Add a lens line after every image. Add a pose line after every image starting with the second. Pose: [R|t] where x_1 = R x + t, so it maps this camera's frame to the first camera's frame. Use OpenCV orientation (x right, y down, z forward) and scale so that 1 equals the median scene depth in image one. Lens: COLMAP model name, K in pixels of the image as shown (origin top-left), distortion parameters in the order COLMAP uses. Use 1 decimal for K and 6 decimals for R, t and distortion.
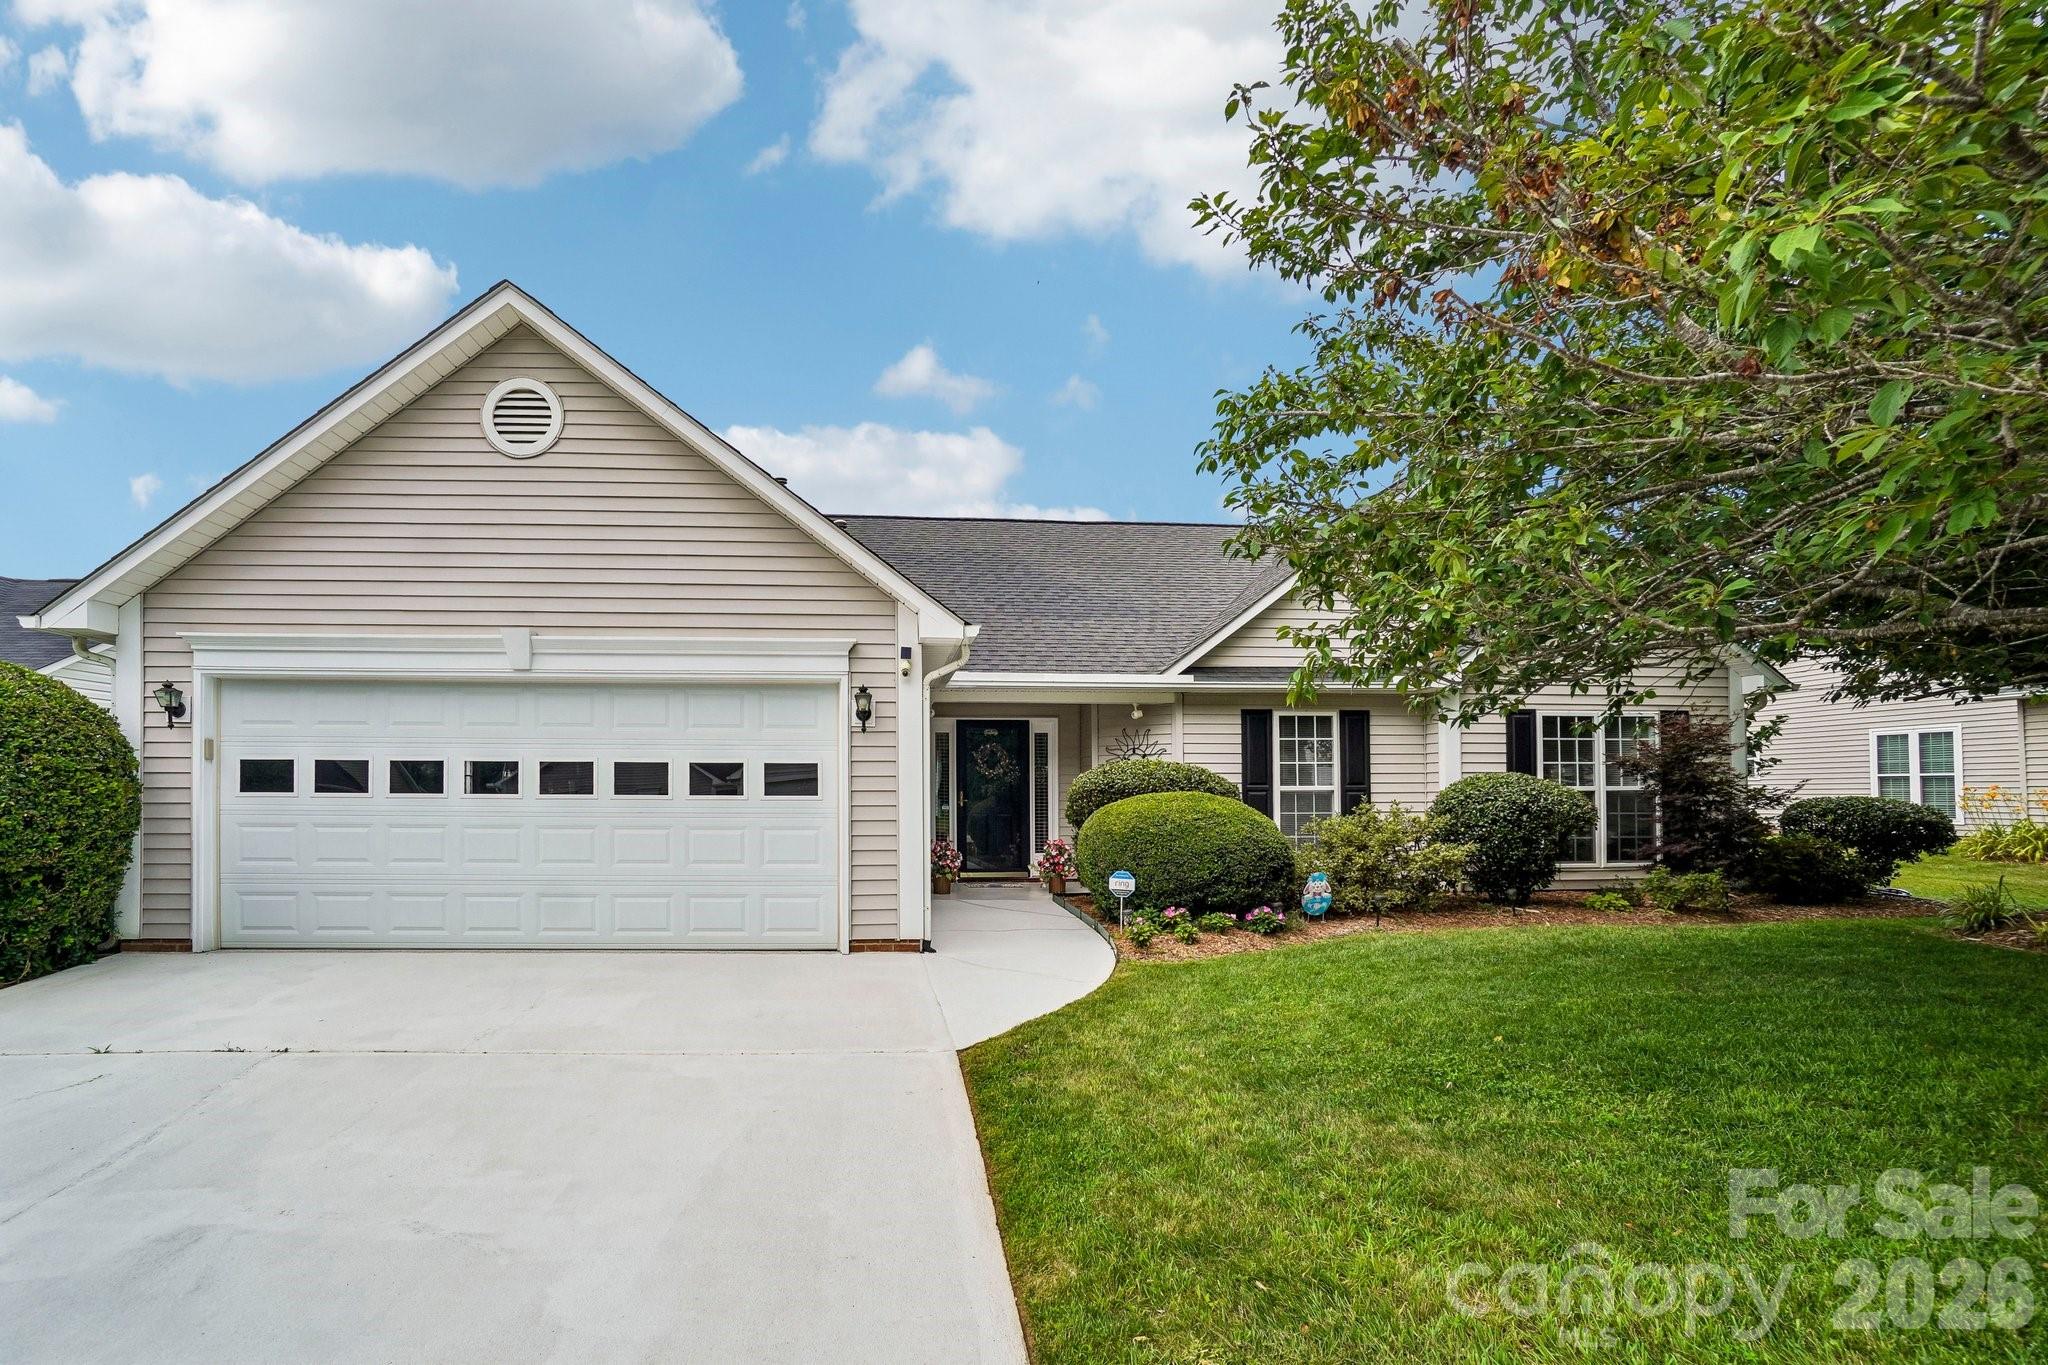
lens RADIAL K [[903.1, 0, 1016.8], [0, 903.1, 686.6], [0, 0, 1]] dist [-0.062836, 0.023840]
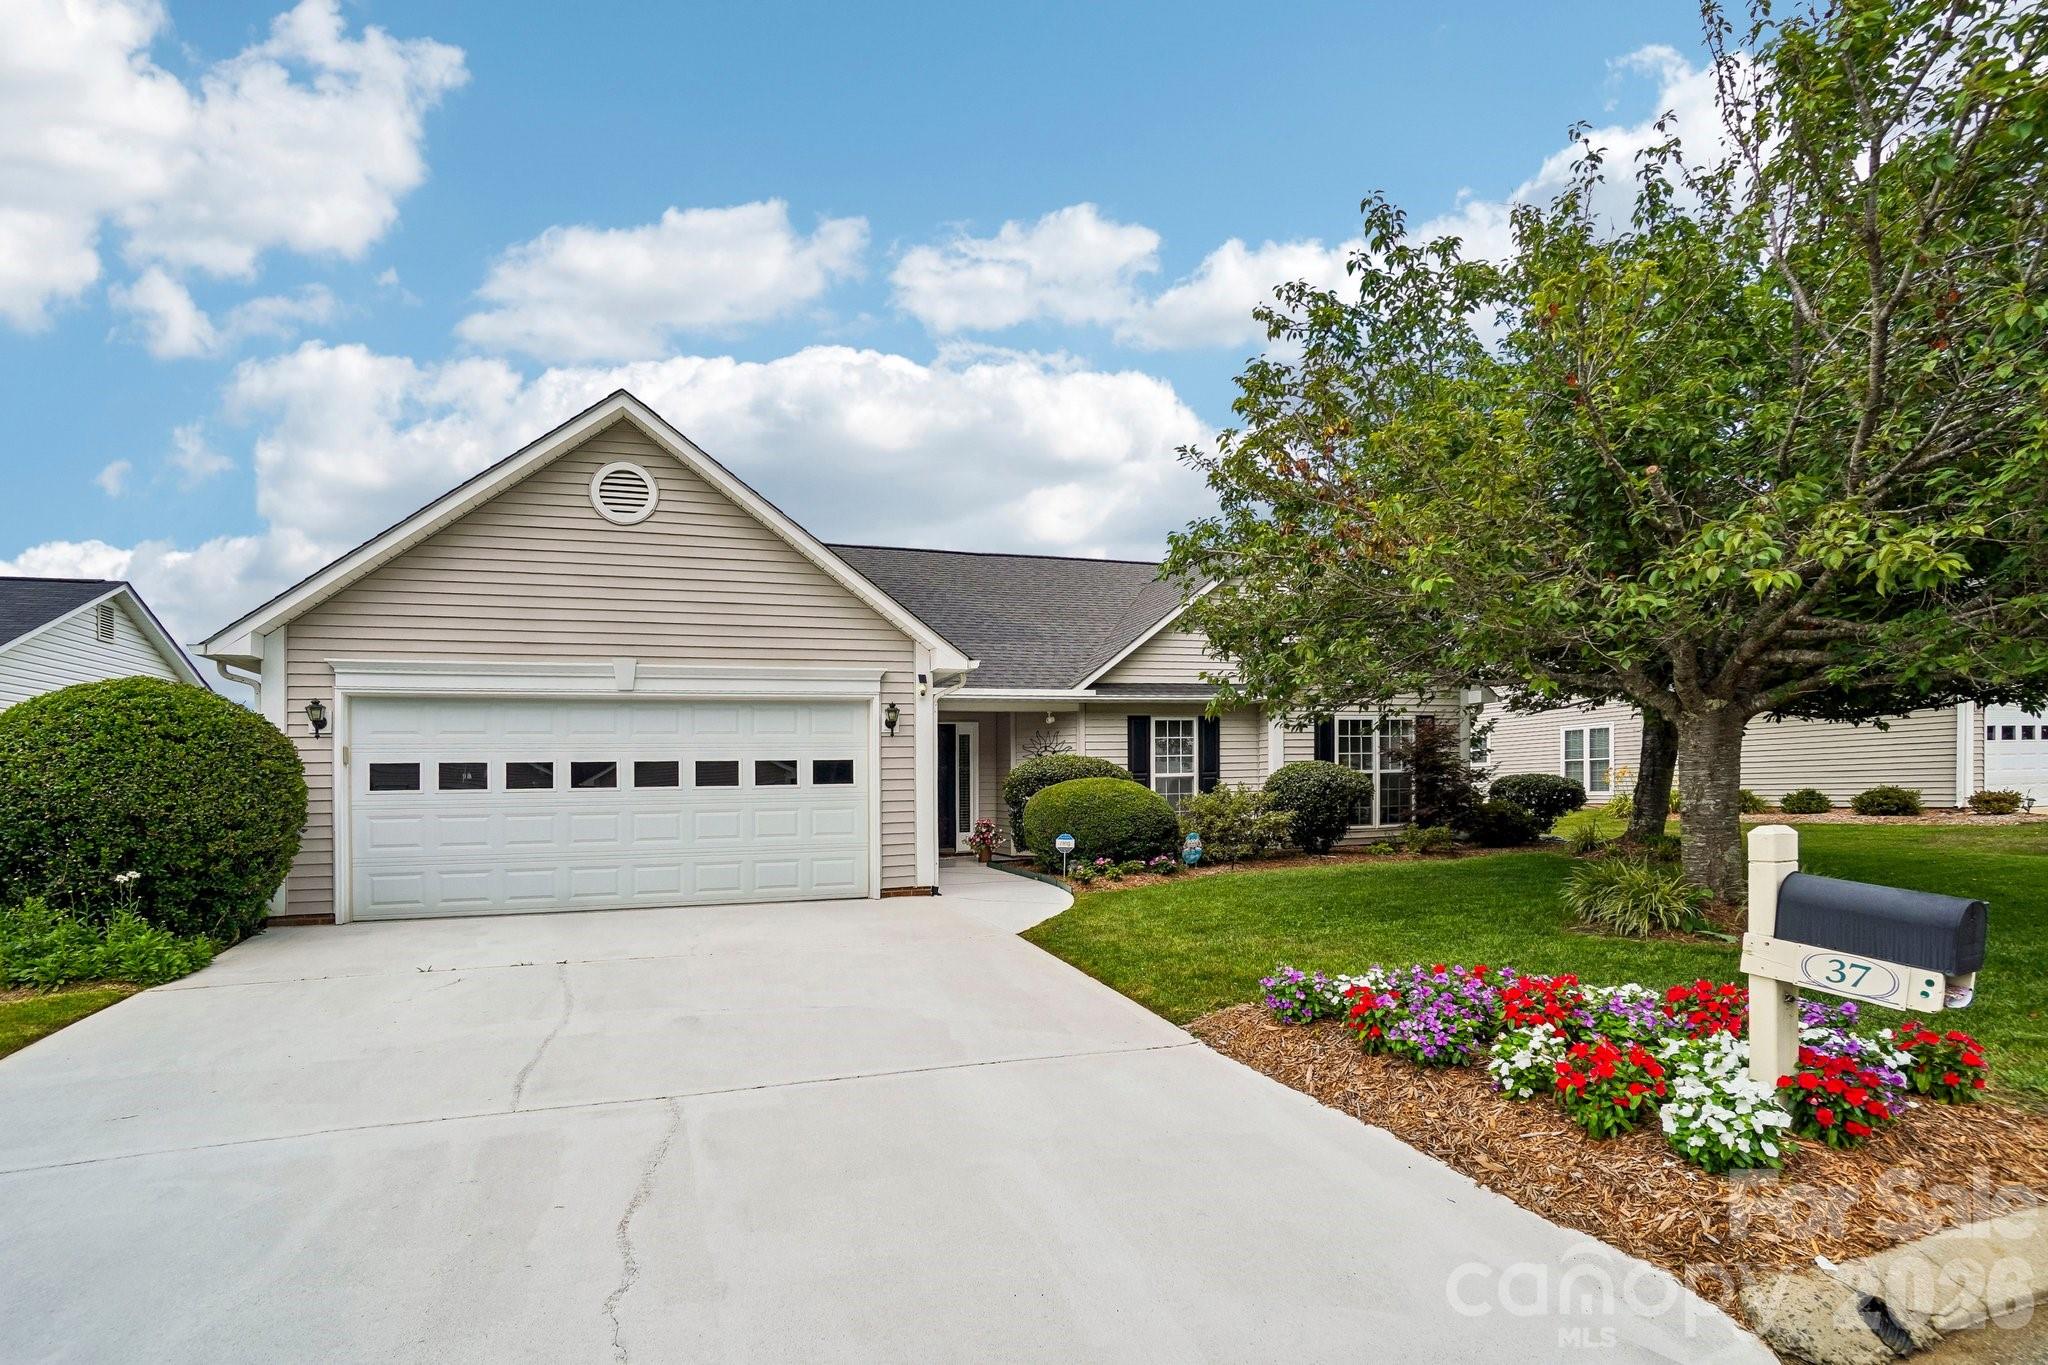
lens RADIAL K [[928.4, 0, 1047.8], [0, 928.4, 676.3], [0, 0, 1]] dist [-0.047574, 0.028297]
pose [[0.971956, 0.007145, 0.235056, -0.237799], [-0.005813, 0.999963, -0.006357, -0.029341], [-0.235093, 0.004812, 0.971961, -0.377558]]
